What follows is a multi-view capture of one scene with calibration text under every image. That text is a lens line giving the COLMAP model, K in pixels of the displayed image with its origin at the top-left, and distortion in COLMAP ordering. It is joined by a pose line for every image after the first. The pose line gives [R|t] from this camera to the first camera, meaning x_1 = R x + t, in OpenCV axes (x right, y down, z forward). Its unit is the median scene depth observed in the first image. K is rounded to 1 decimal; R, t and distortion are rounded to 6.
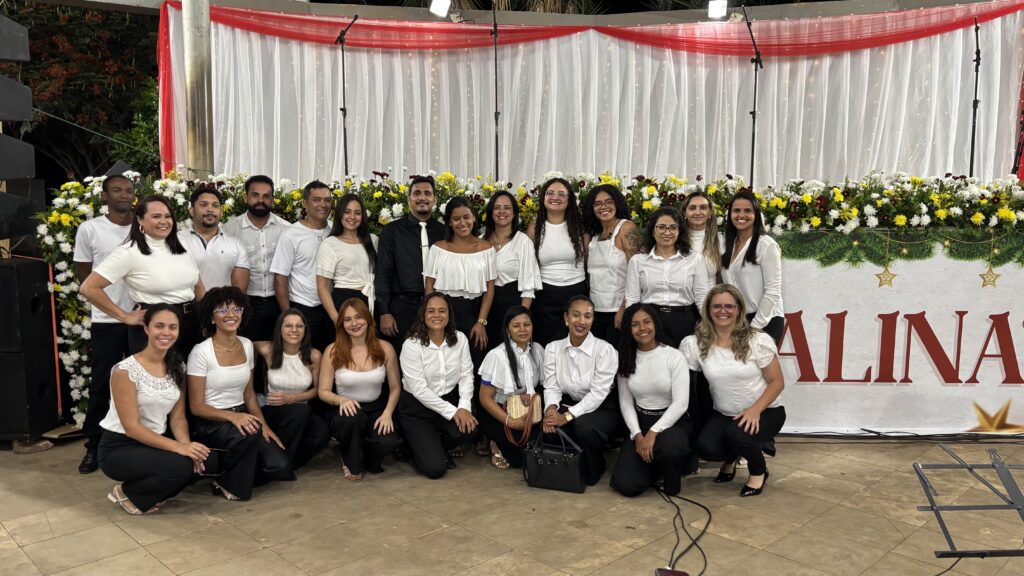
lens RADIAL K [[790.7, 0, 508.2], [0, 790.7, 295.5], [0, 0, 1]] dist [0.018855, -0.007271]
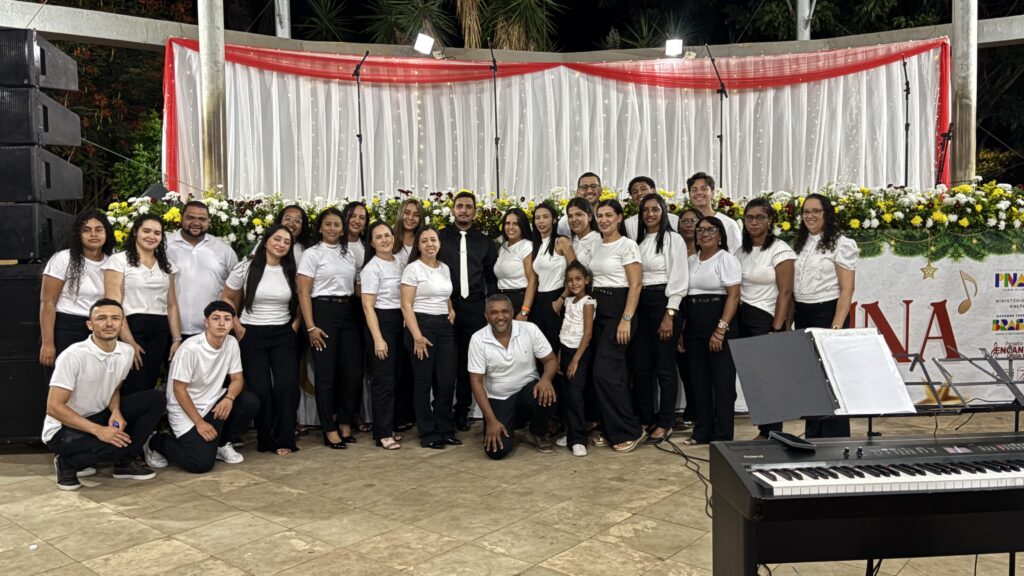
lens RADIAL K [[790.7, 0, 510.8], [0, 790.7, 286.8], [0, 0, 1]] dist [0.018855, -0.007271]
pose [[0.995536, -0.024329, 0.091198, -0.116723], [0.029275, 0.998149, -0.053300, 0.044130], [-0.089733, 0.055732, 0.994405, -0.111550]]
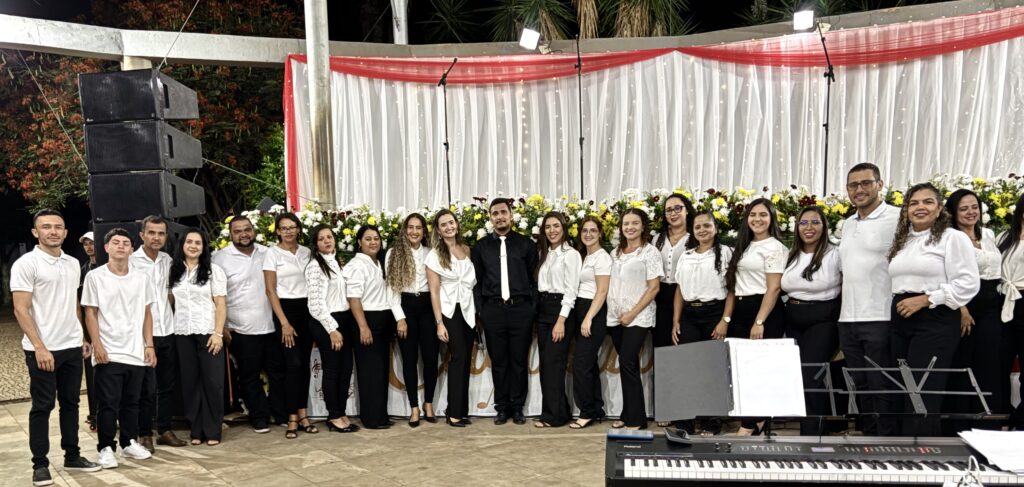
lens RADIAL K [[832.2, 0, 473.0], [0, 832.2, 367.7], [0, 0, 1]] dist [0.020100, -0.013052]
pose [[0.986967, -0.011842, -0.160486, 0.022204], [0.019145, 0.998847, 0.044035, 0.040859], [0.159780, -0.046533, 0.986055, -0.221220]]
